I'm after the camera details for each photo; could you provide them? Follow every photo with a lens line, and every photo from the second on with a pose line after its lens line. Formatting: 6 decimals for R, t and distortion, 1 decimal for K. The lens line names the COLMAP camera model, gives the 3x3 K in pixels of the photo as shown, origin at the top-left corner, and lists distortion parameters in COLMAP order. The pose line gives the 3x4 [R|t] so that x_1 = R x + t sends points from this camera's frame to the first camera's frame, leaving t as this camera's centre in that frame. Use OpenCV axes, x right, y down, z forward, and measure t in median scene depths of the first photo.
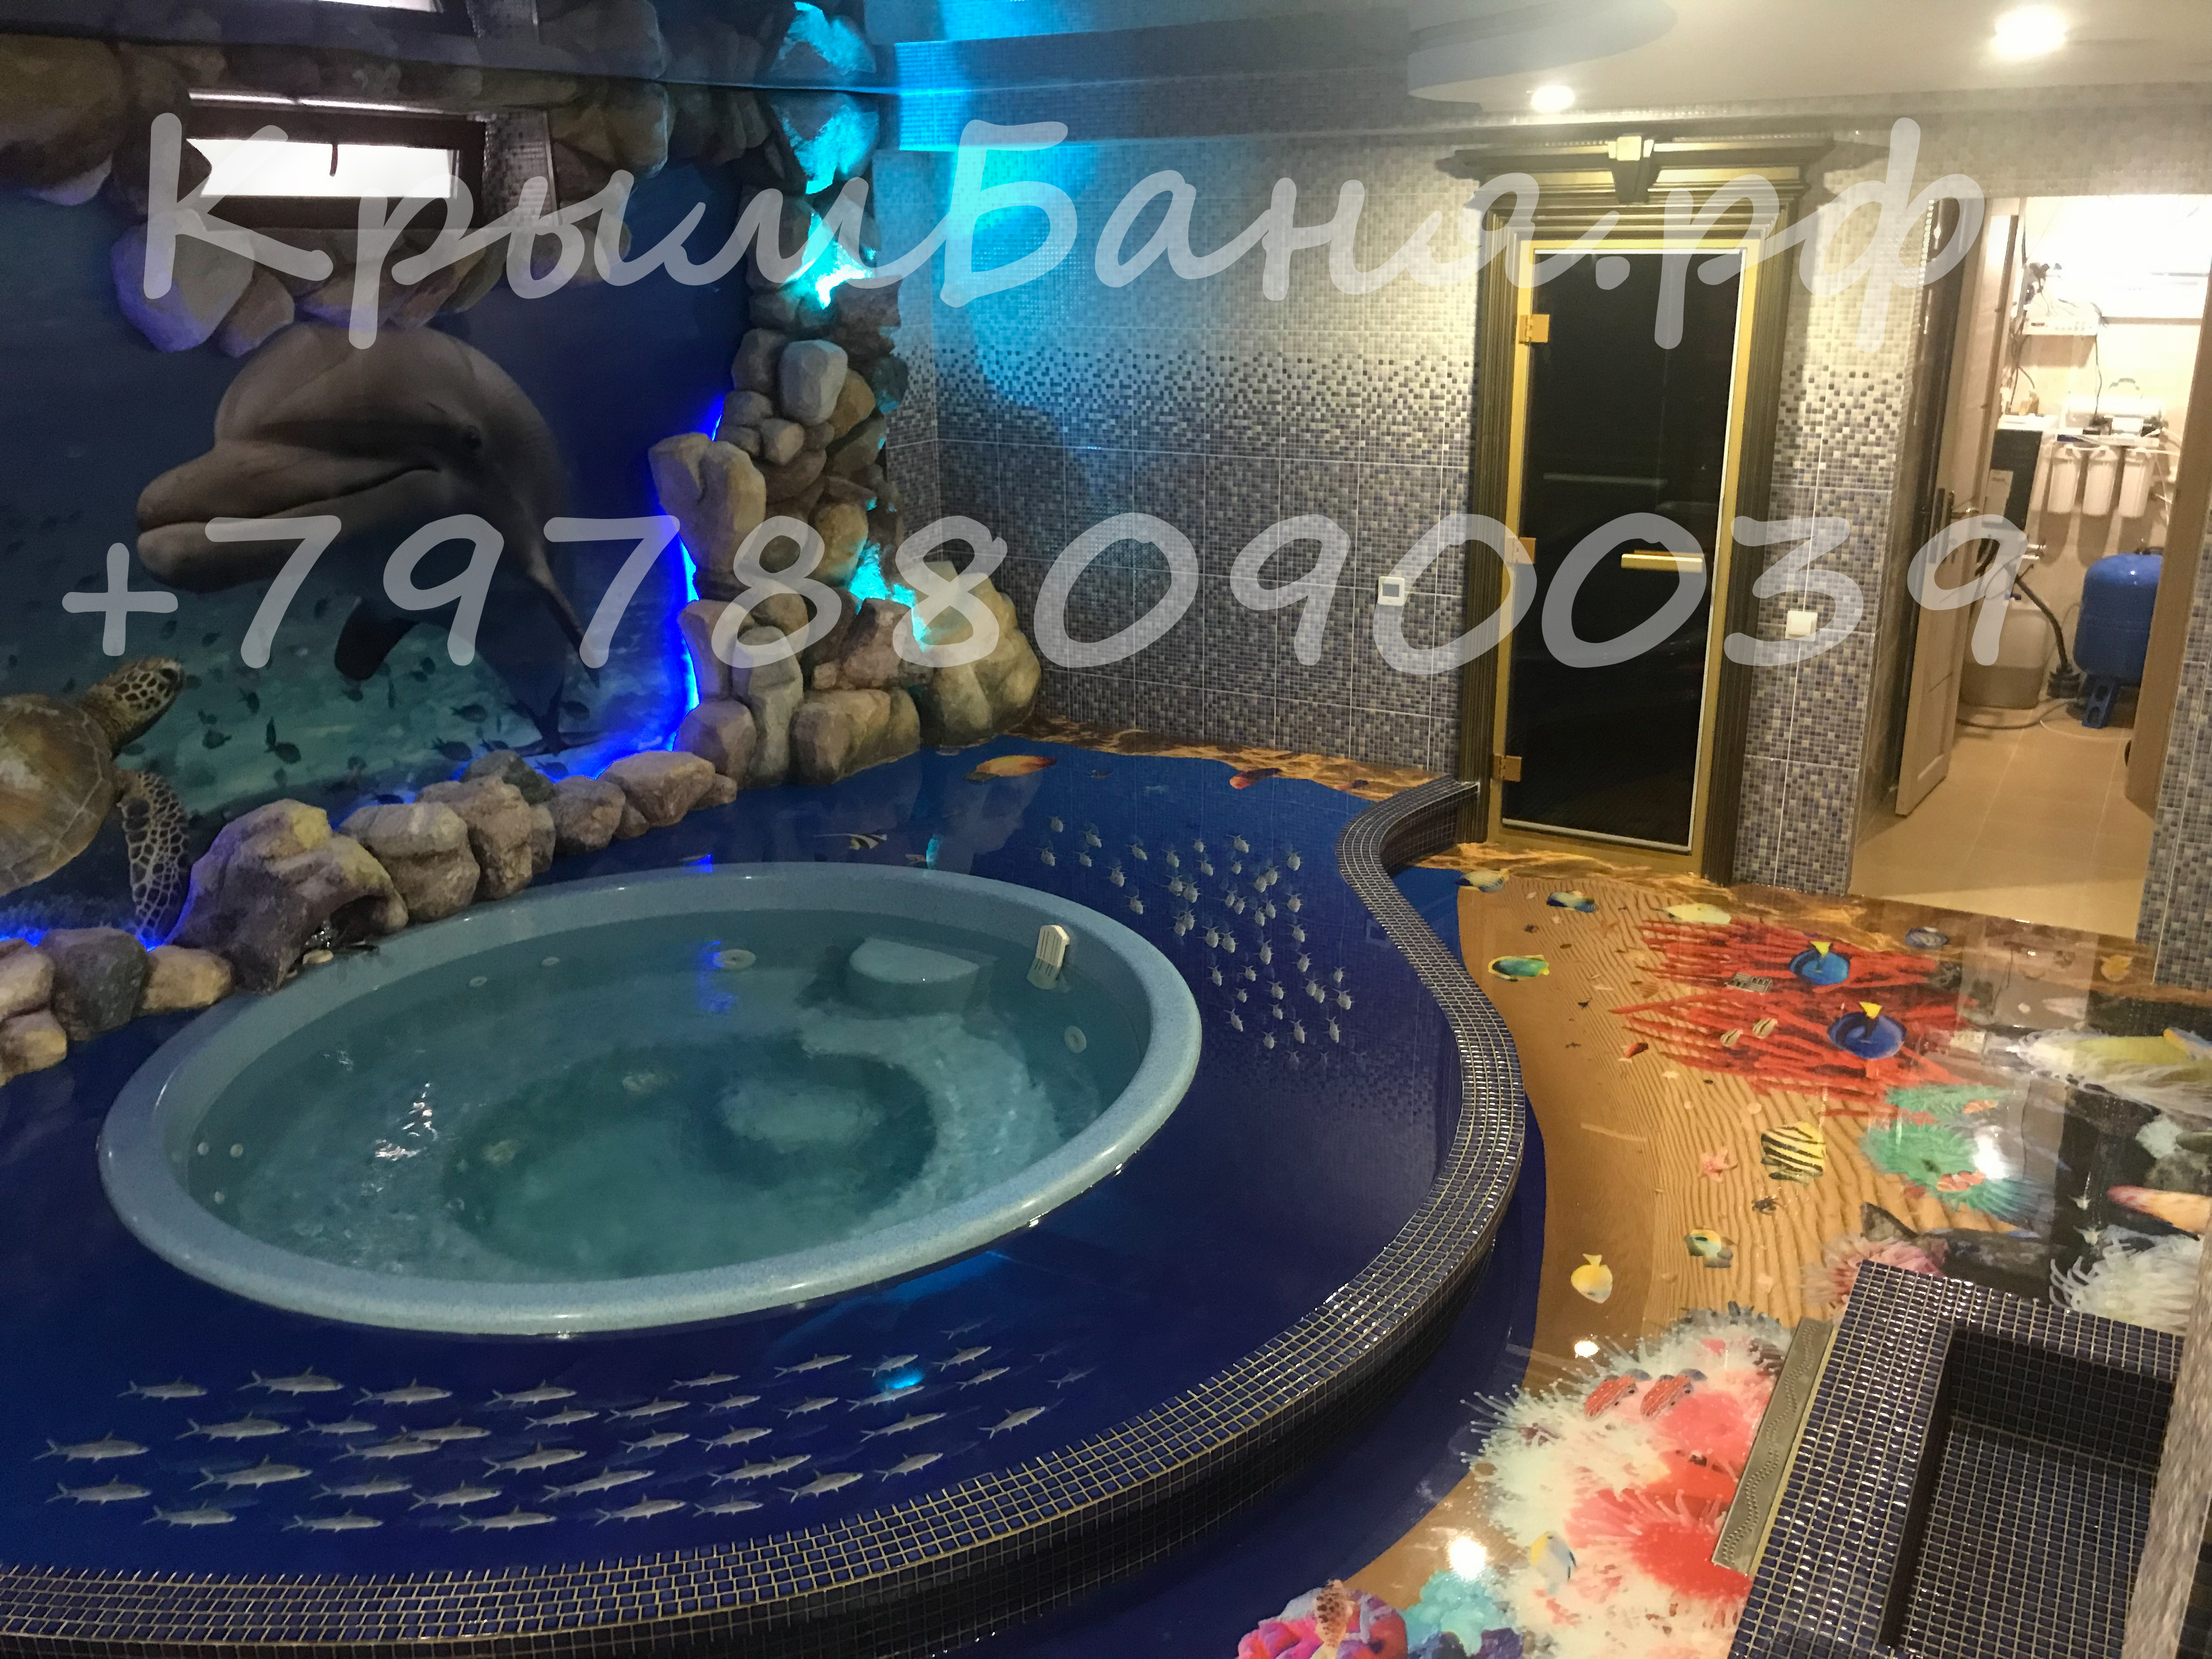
lens RADIAL K [[1822.3, 0, 1106.0], [0, 1822.3, 829.5], [0, 0, 1]] dist [0.008718, -0.010492]
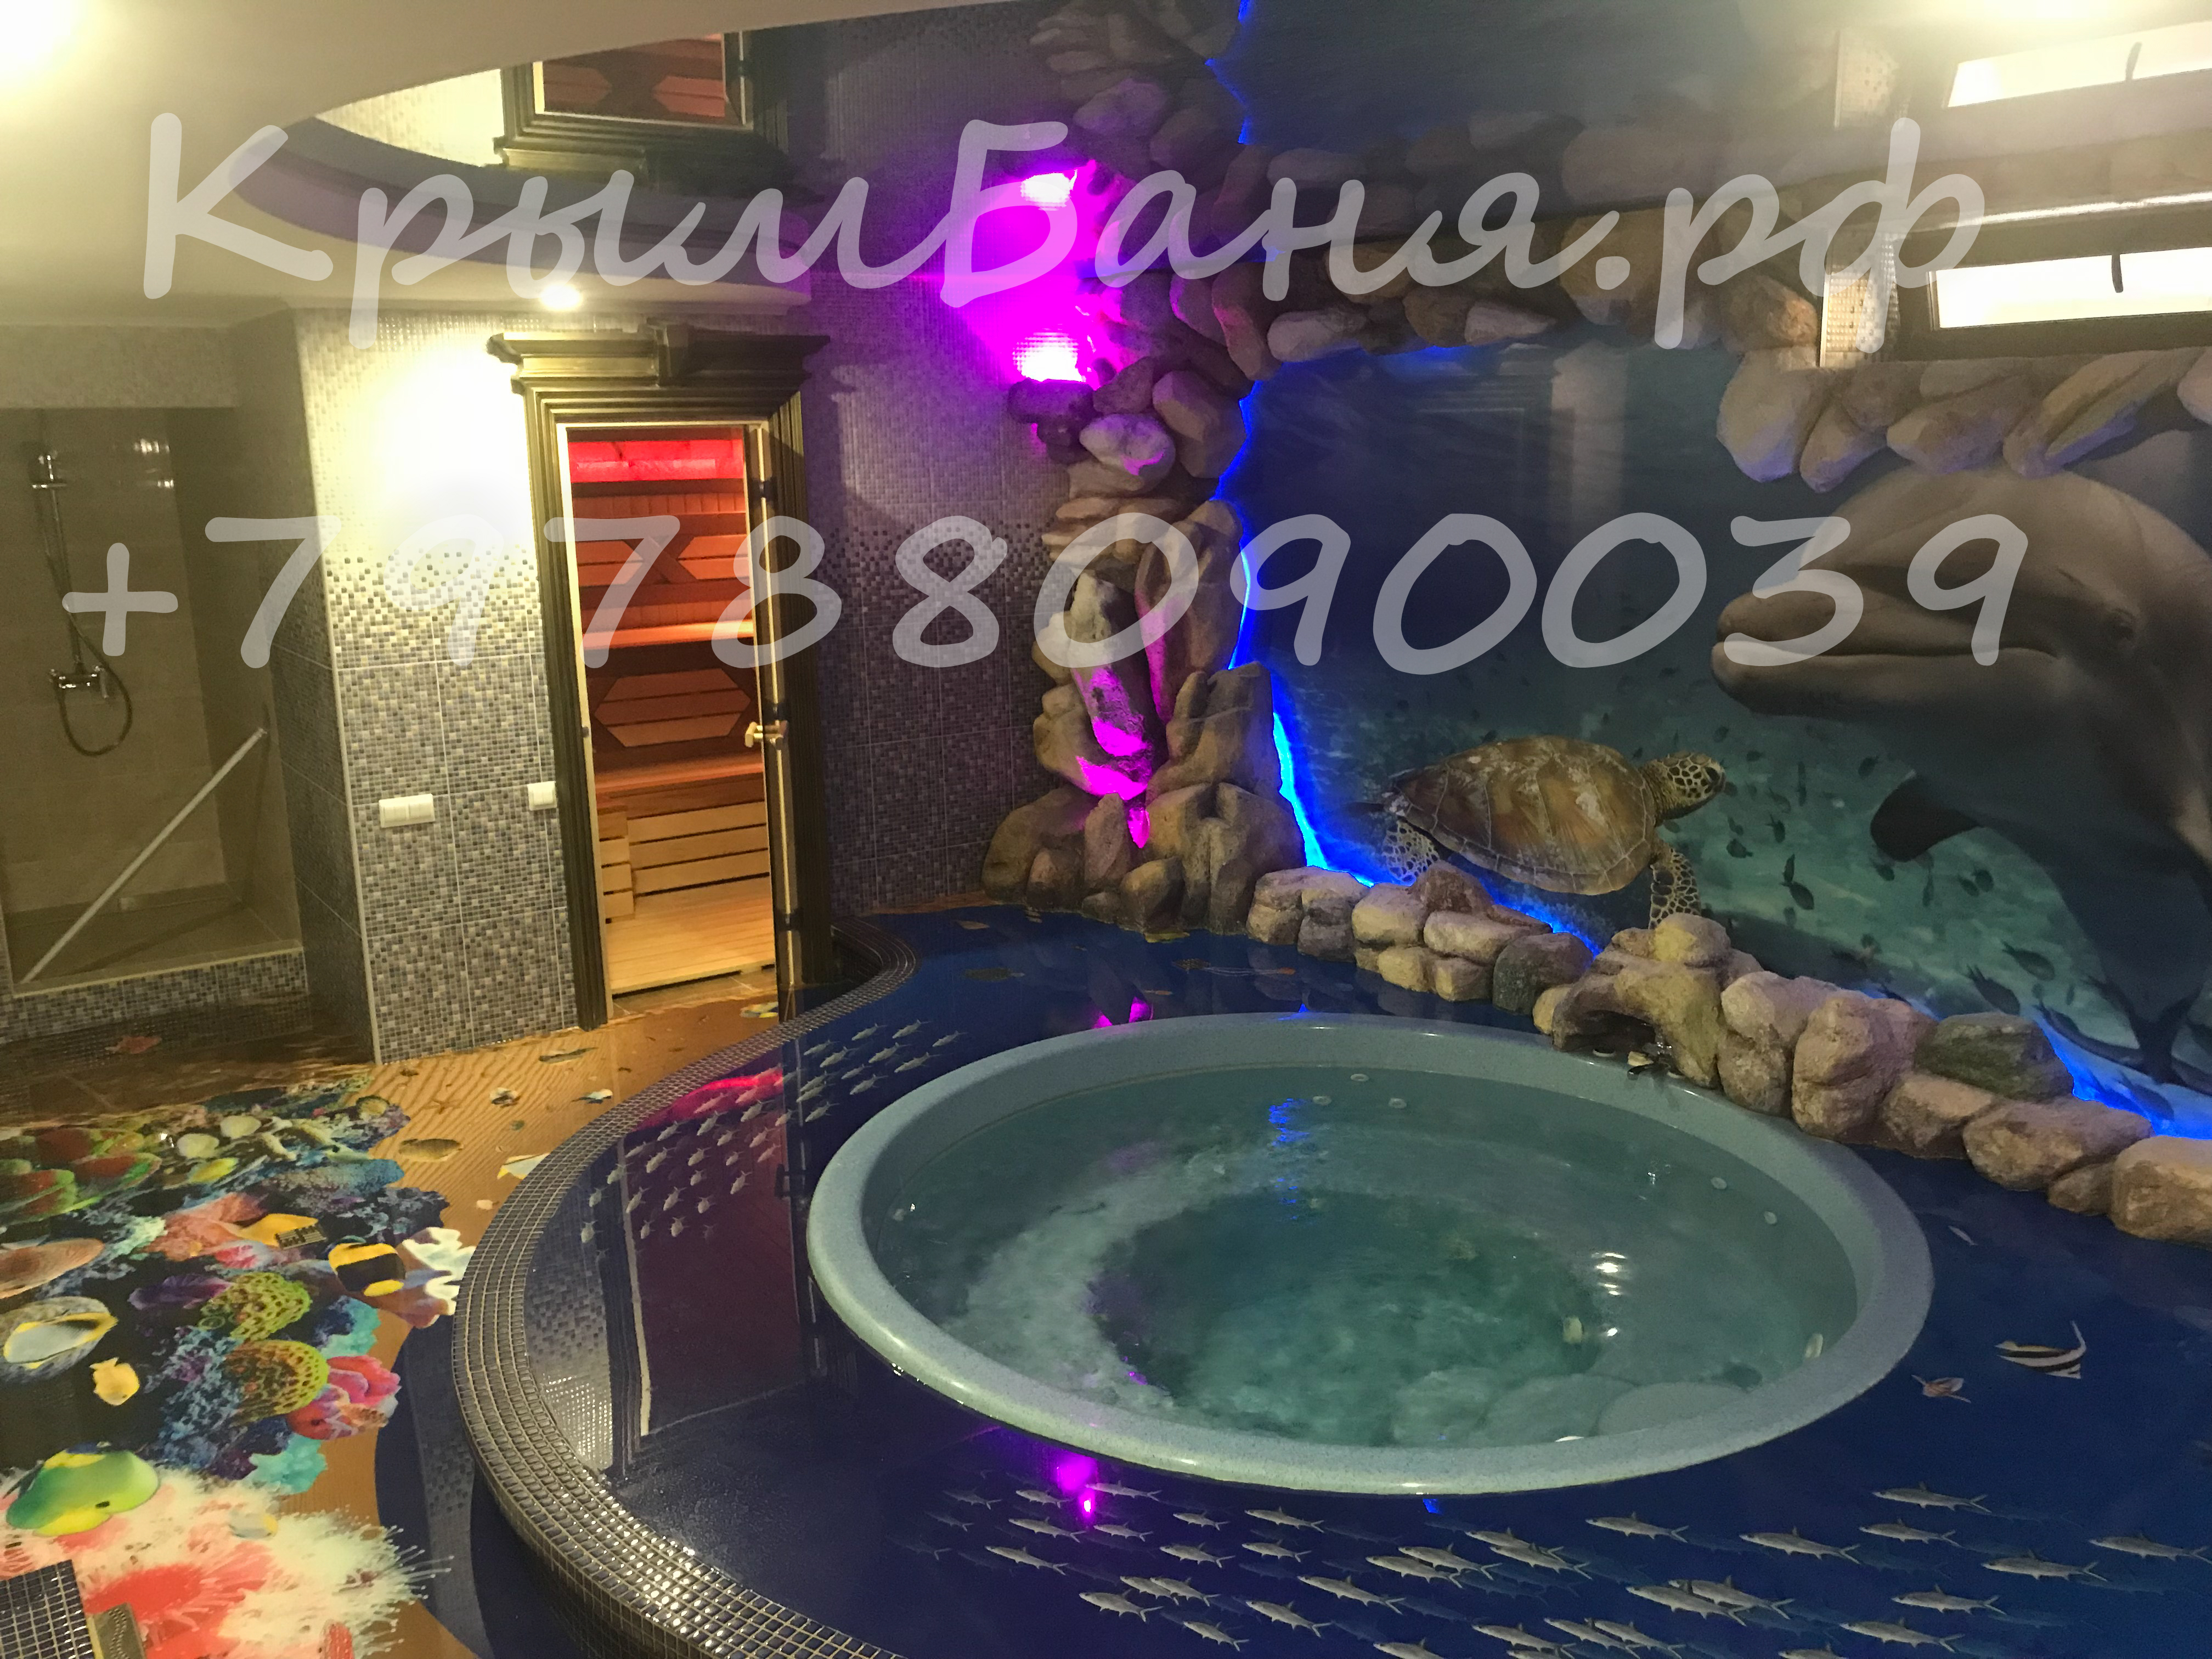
lens RADIAL K [[1822.3, 0, 1106.0], [0, 1822.3, 829.5], [0, 0, 1]] dist [0.008718, -0.010492]
pose [[-0.429253, 0.215044, -0.877210, 0.567778], [-0.259588, 0.900887, 0.347874, -0.325538], [0.865076, 0.377039, -0.330886, 1.026510]]
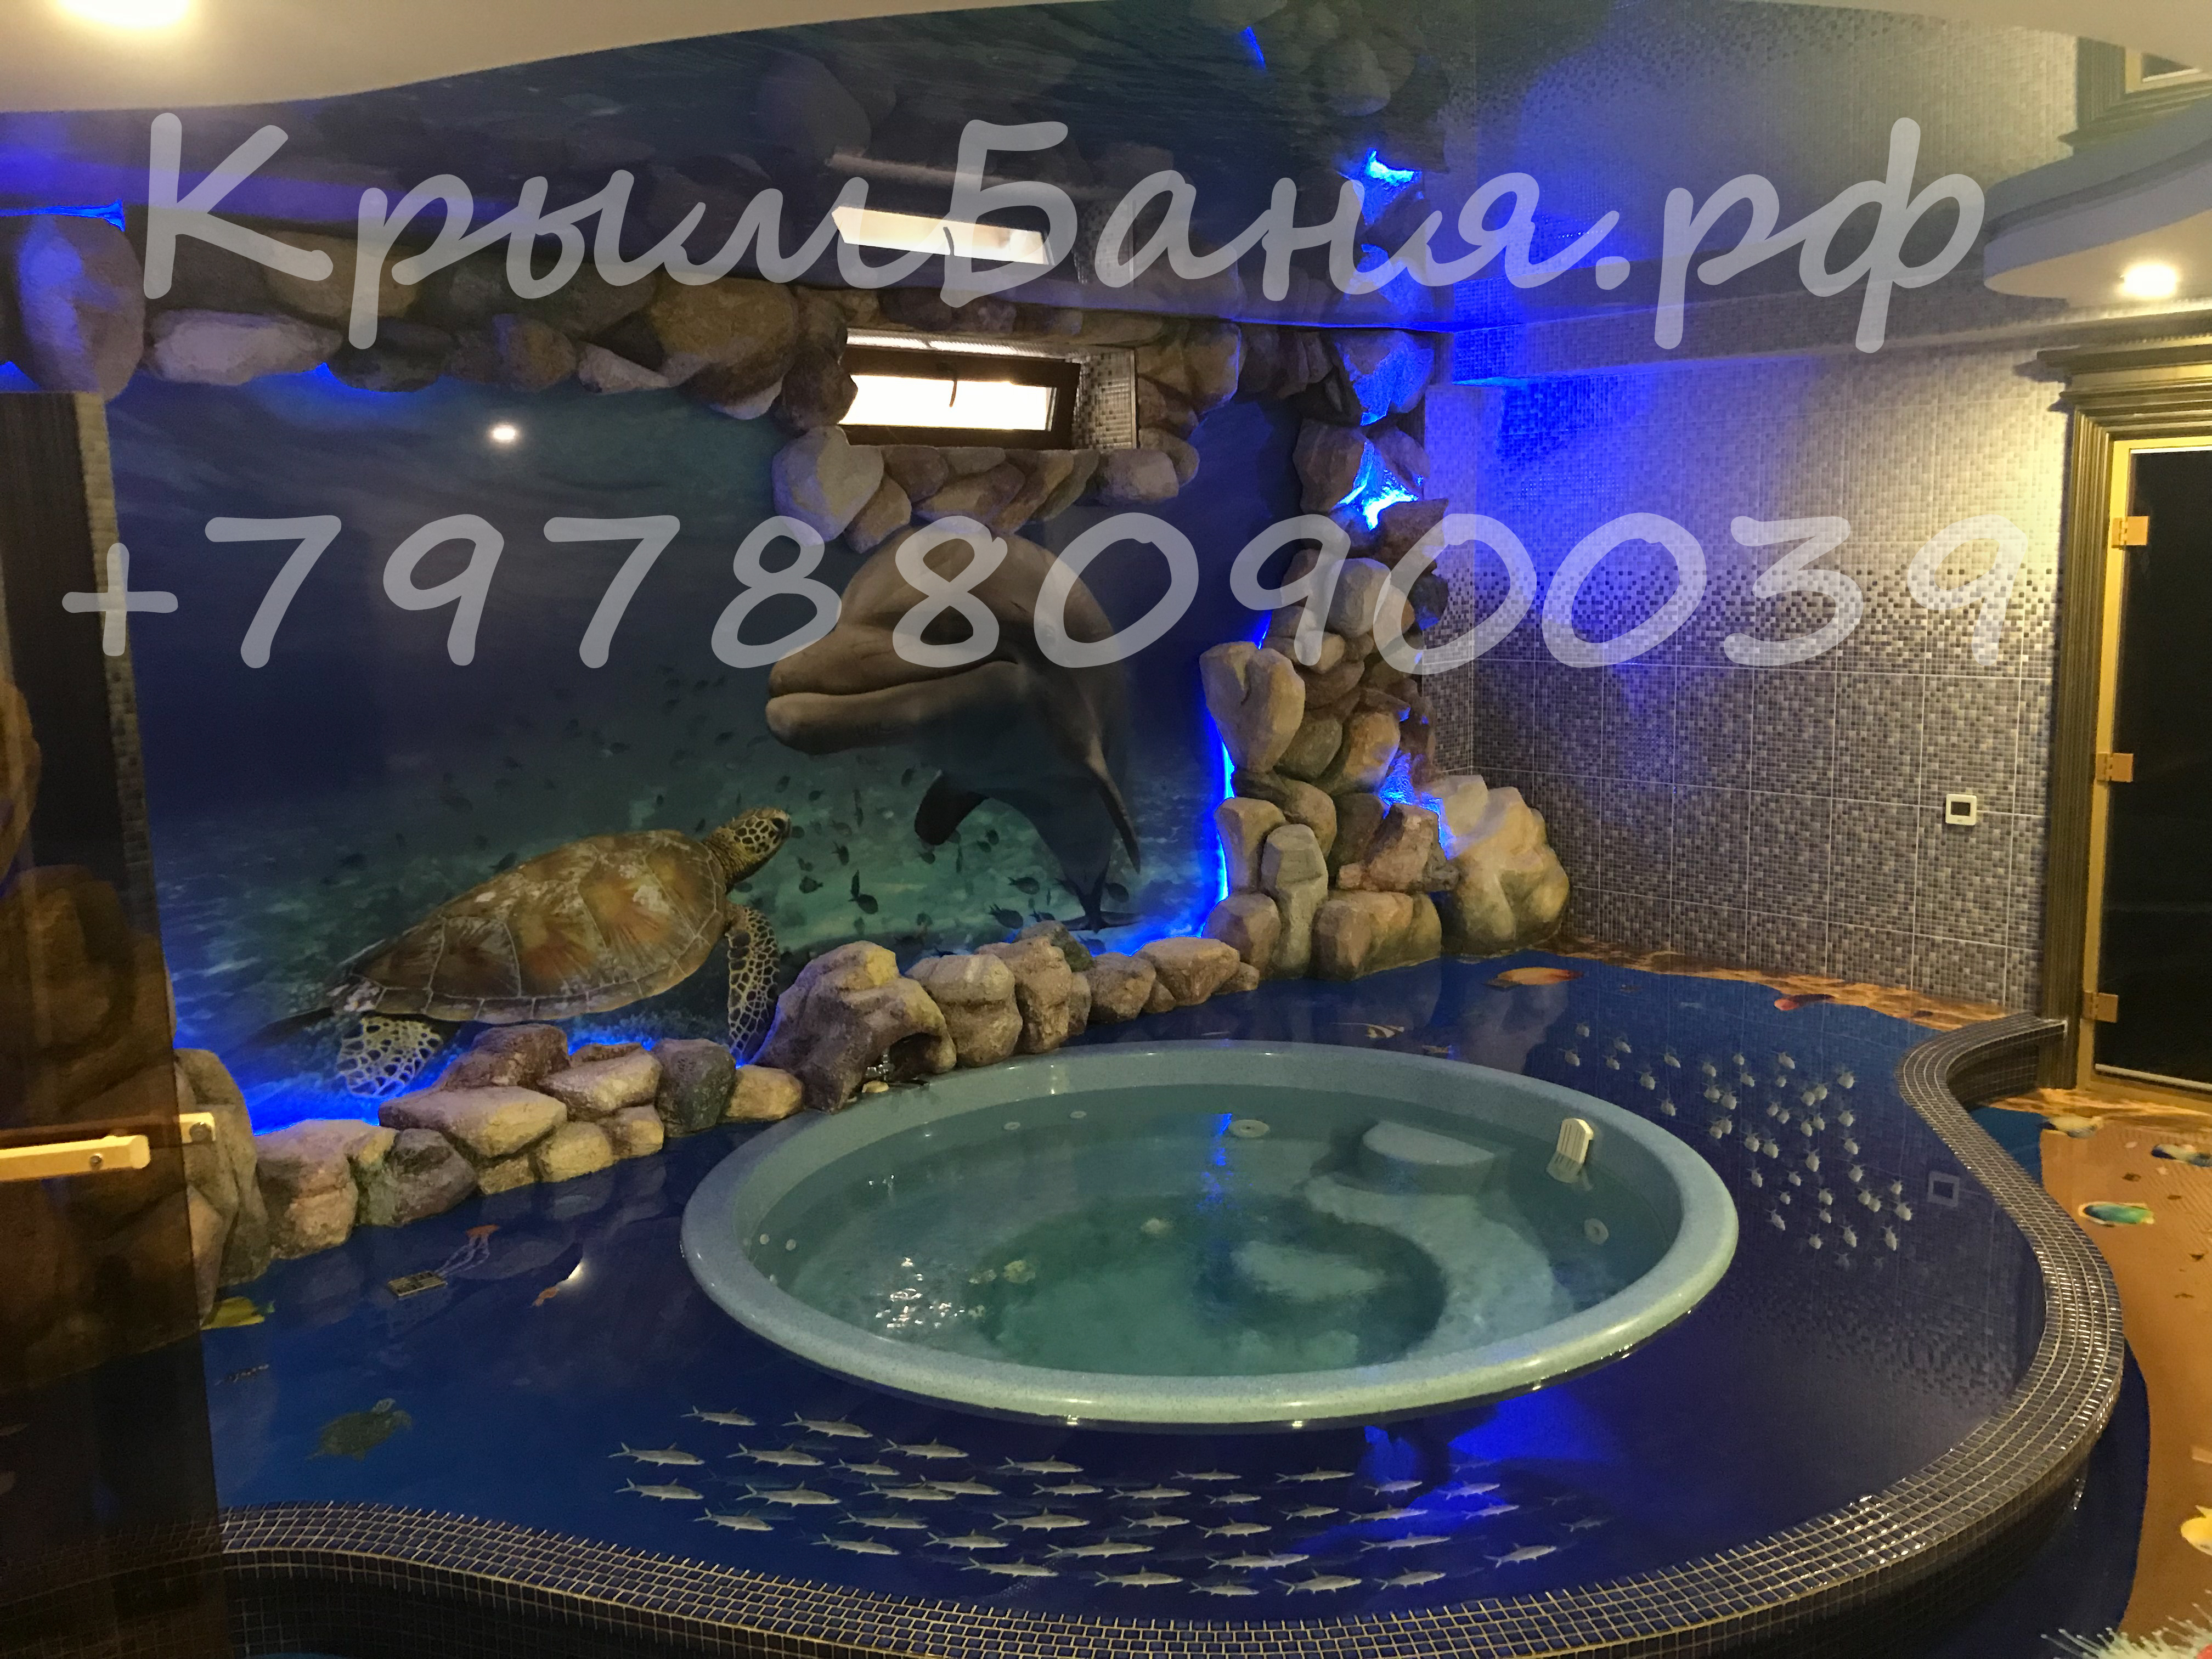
lens RADIAL K [[1822.8, 0, 1099.2], [0, 1822.8, 820.5], [0, 0, 1]] dist [0.042875, -0.075830]
pose [[0.958633, 0.029657, -0.283096, -0.001878], [-0.076064, 0.985080, -0.154376, 0.070803], [0.274294, 0.169523, 0.946586, -0.017786]]
